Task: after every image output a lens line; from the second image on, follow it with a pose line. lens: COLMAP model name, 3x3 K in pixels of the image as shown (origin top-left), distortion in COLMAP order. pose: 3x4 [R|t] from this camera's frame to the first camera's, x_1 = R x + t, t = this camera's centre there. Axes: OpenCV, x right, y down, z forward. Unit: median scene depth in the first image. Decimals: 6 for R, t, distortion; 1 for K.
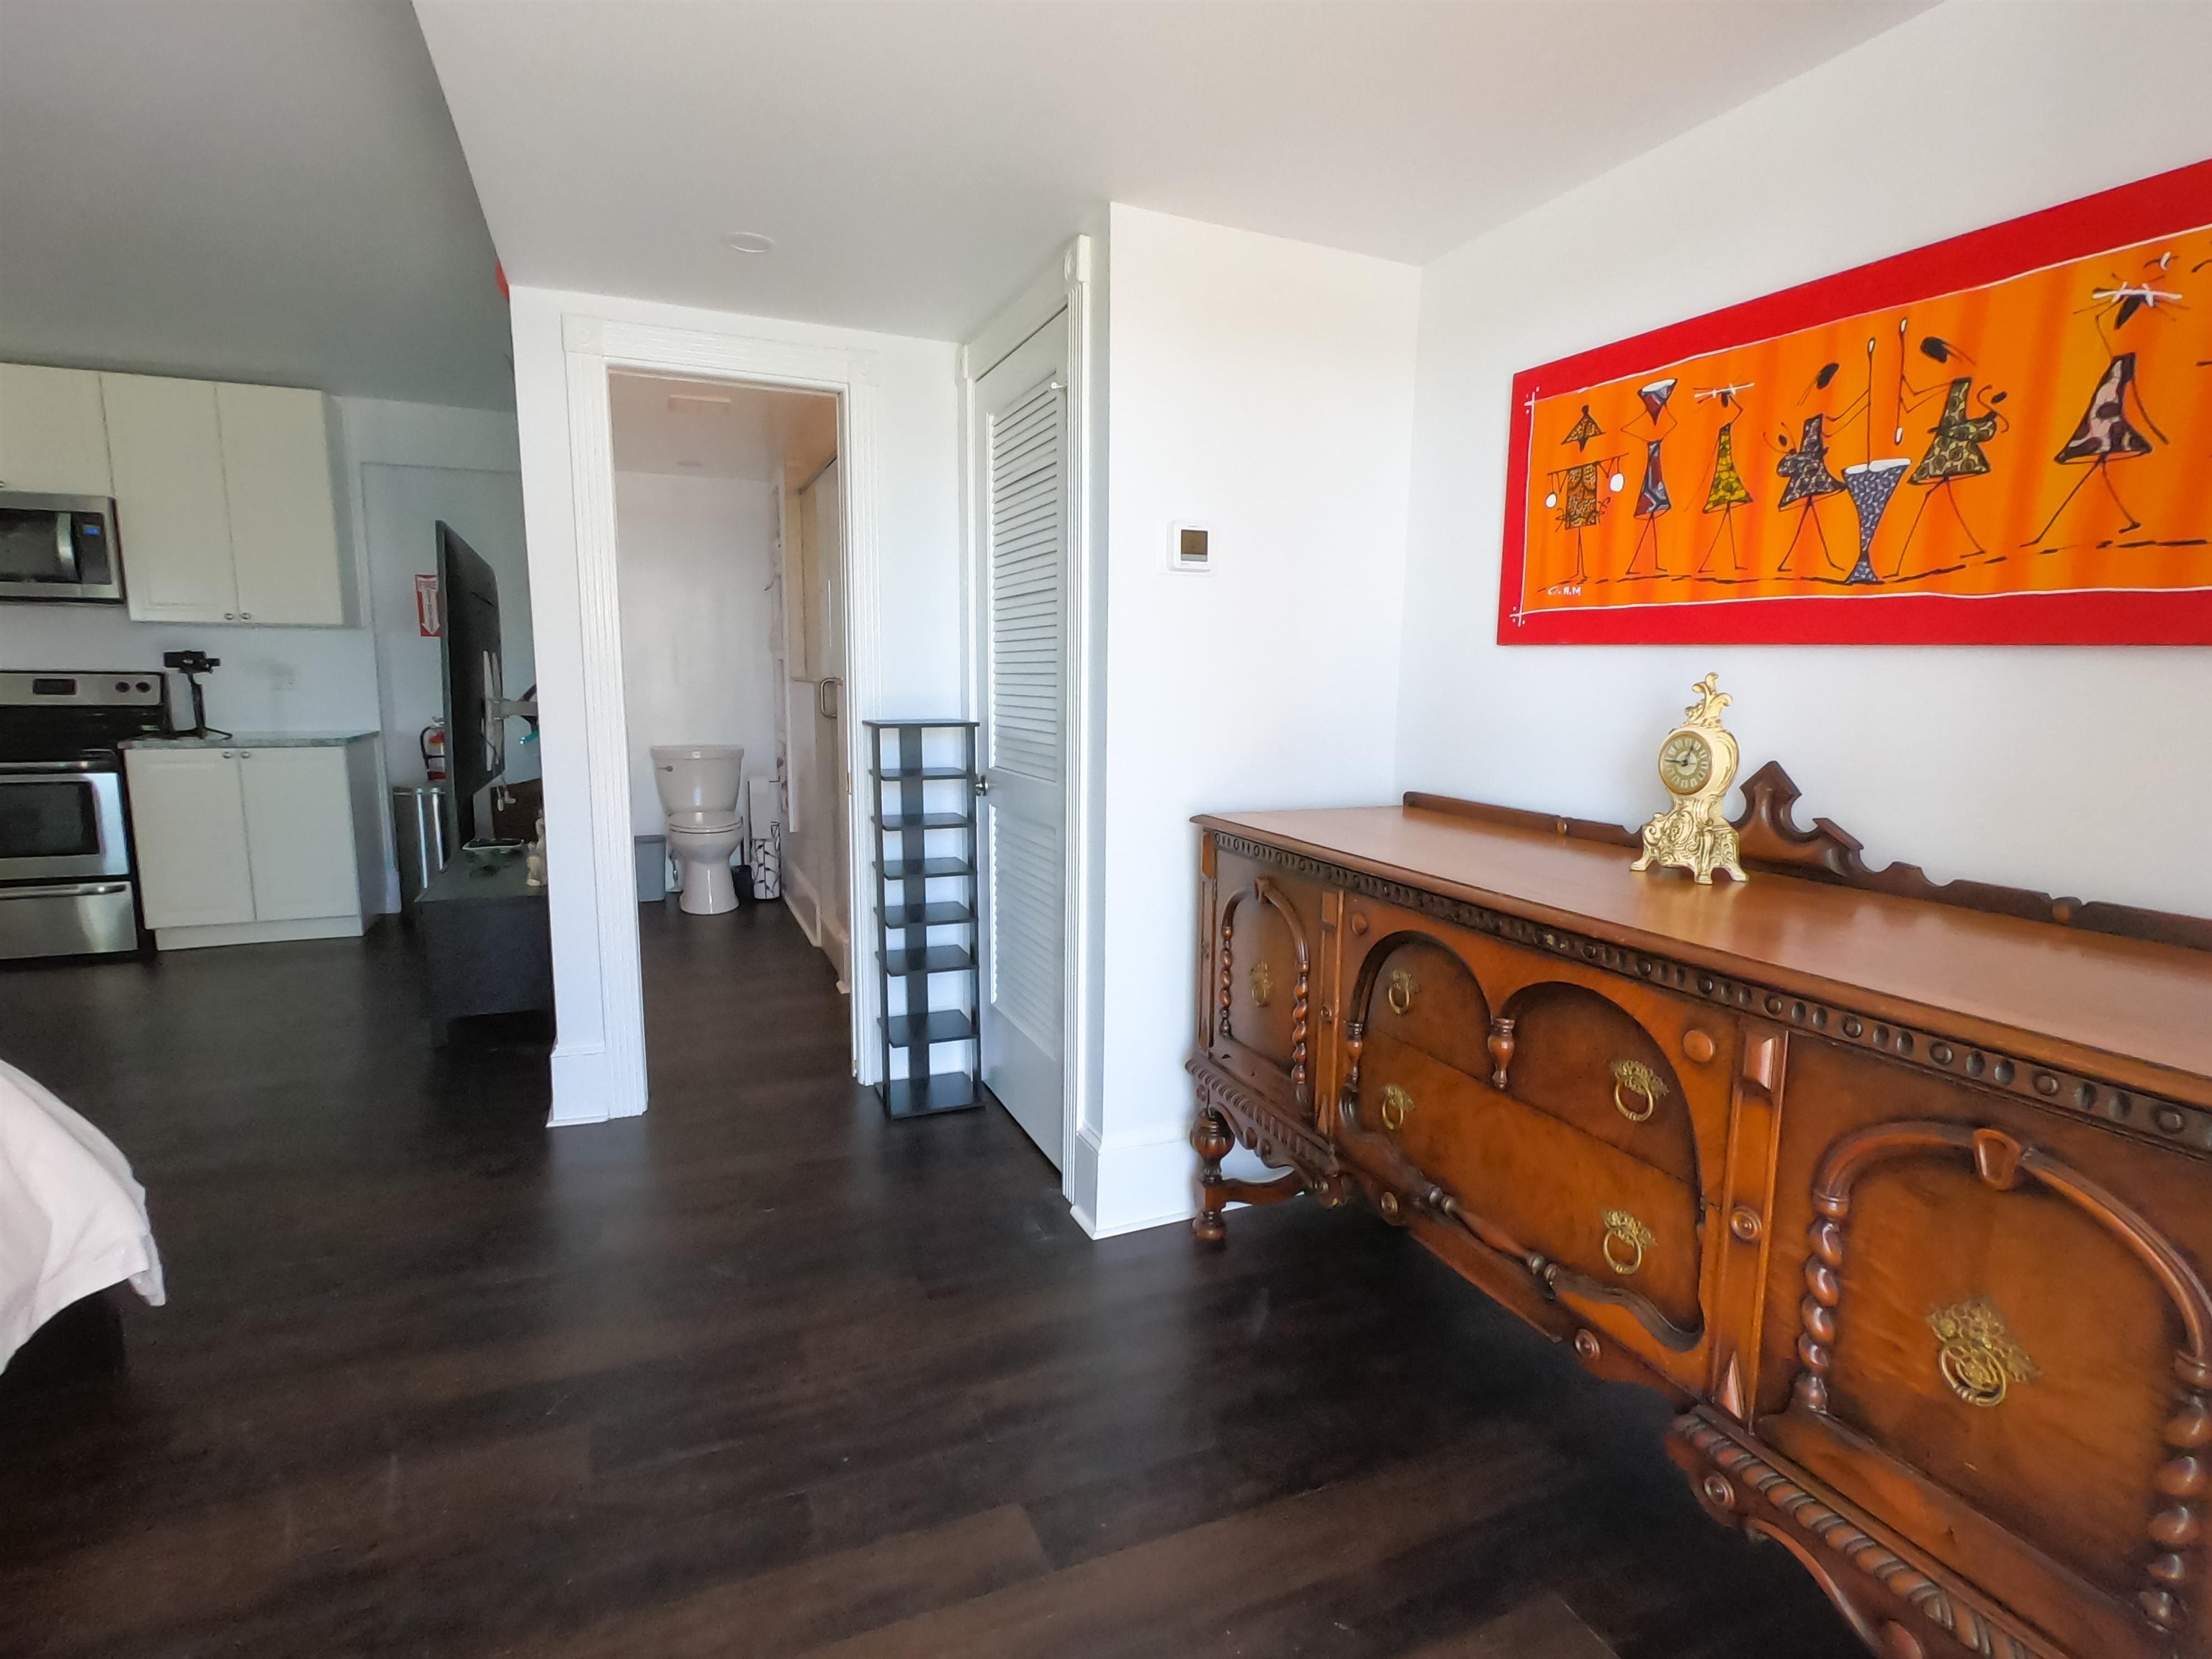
lens RADIAL K [[1107.0, 0, 1100.3], [0, 1107.0, 827.8], [0, 0, 1]] dist [-0.002871, 0.002250]
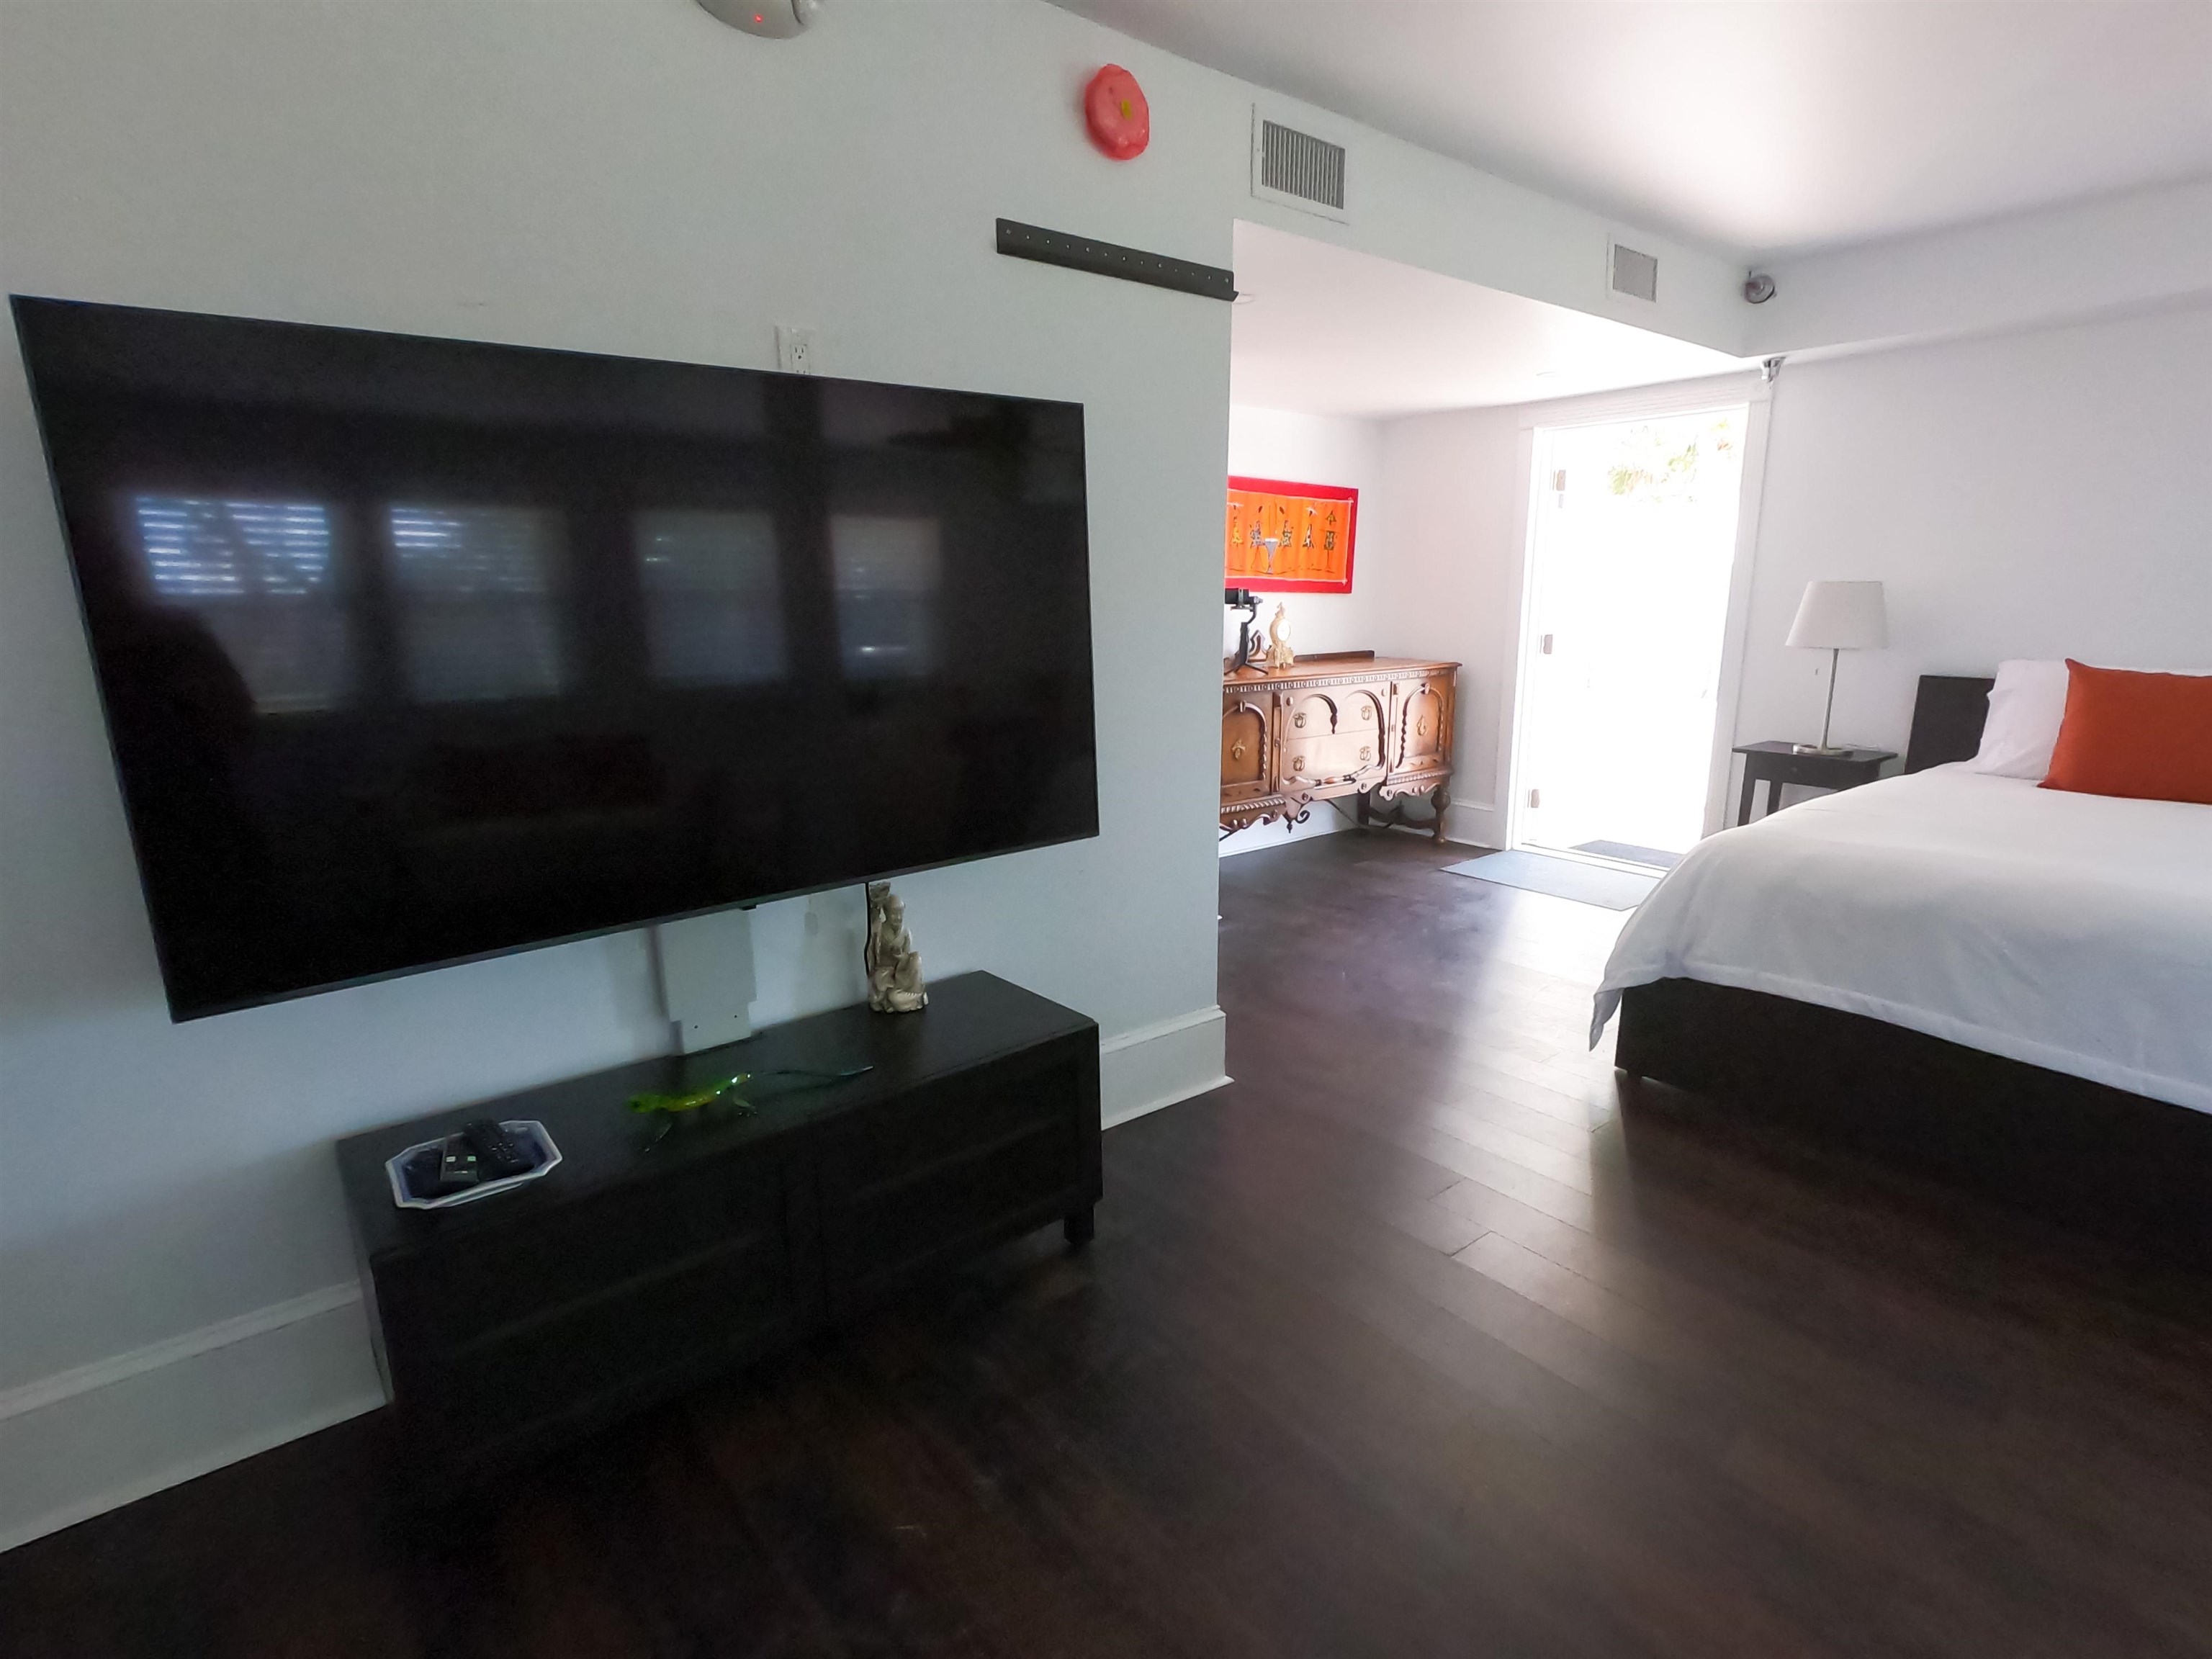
lens RADIAL K [[1107.0, 0, 1105.5], [0, 1107.0, 817.8], [0, 0, 1]] dist [-0.002871, 0.002250]
pose [[-0.270120, -0.202637, 0.941262, -2.282819], [0.137688, 0.959425, 0.246060, -0.371865], [-0.952931, 0.196067, -0.231260, 2.188340]]
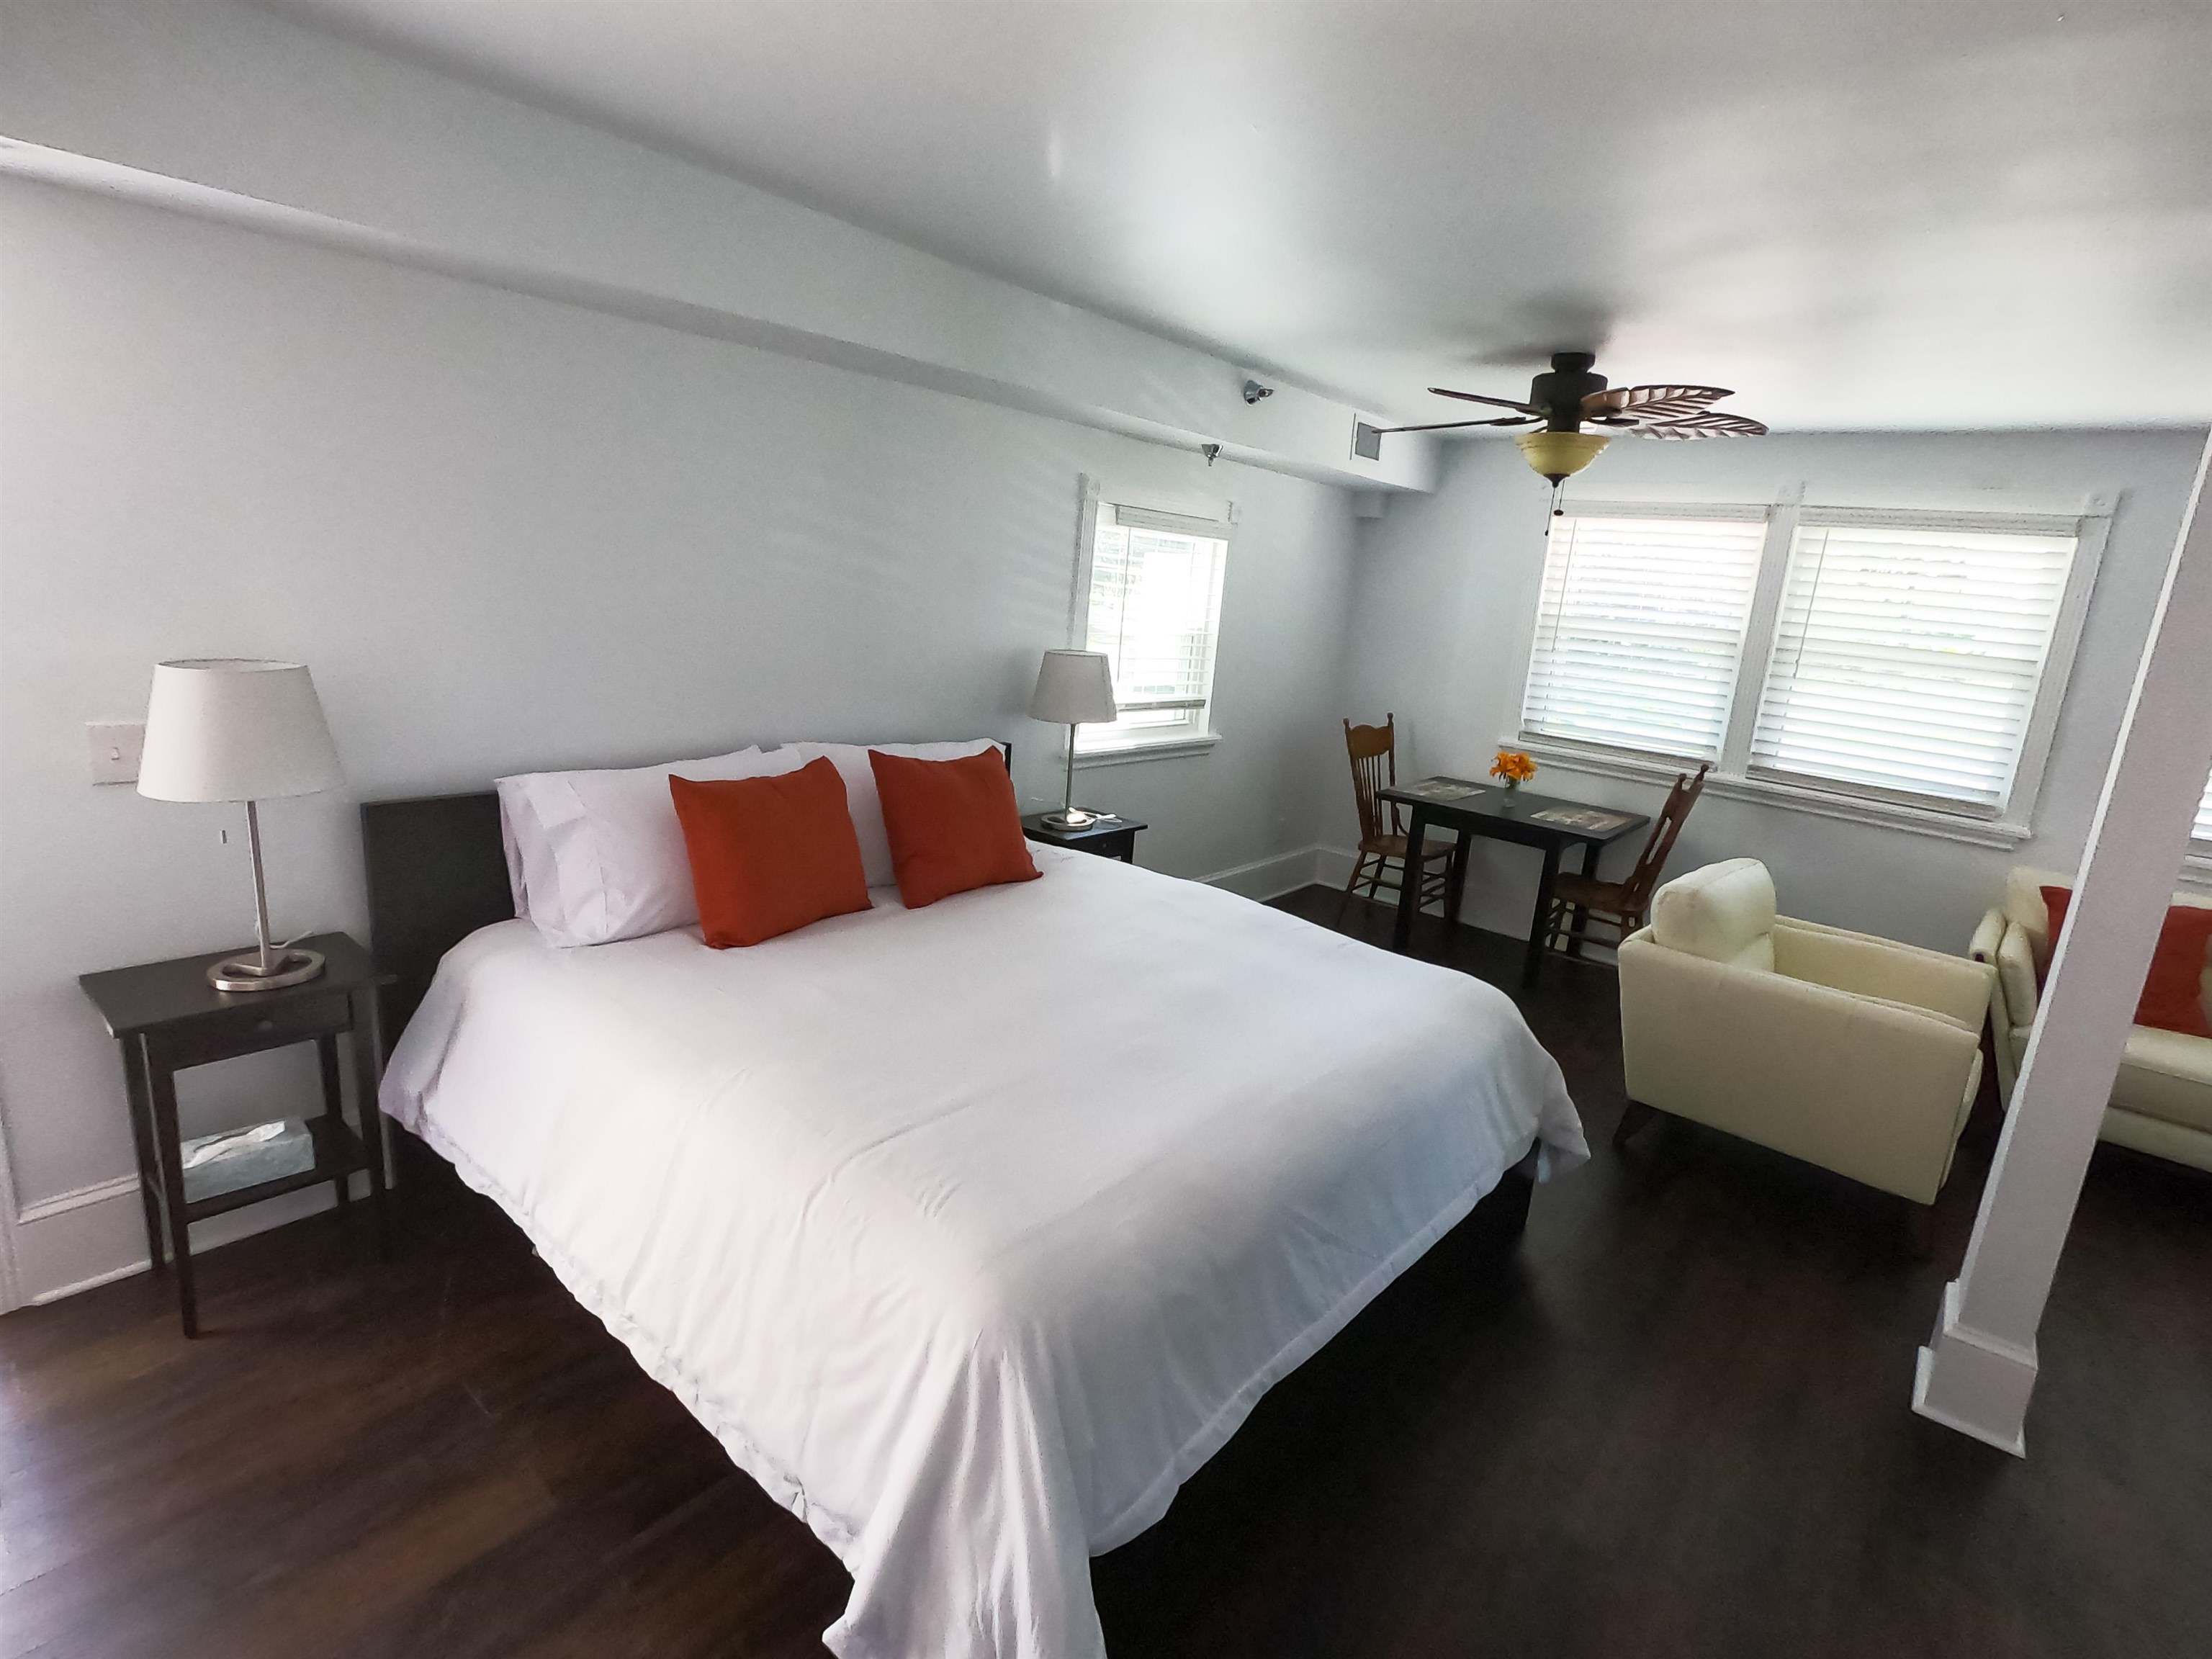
lens RADIAL K [[1107.0, 0, 1114.3], [0, 1107.0, 828.5], [0, 0, 1]] dist [-0.002871, 0.002250]
pose [[-0.889728, 0.028209, -0.455619, -0.647748], [-0.146002, 0.928078, 0.342571, -0.454570], [0.432513, 0.371316, -0.821618, 1.539368]]
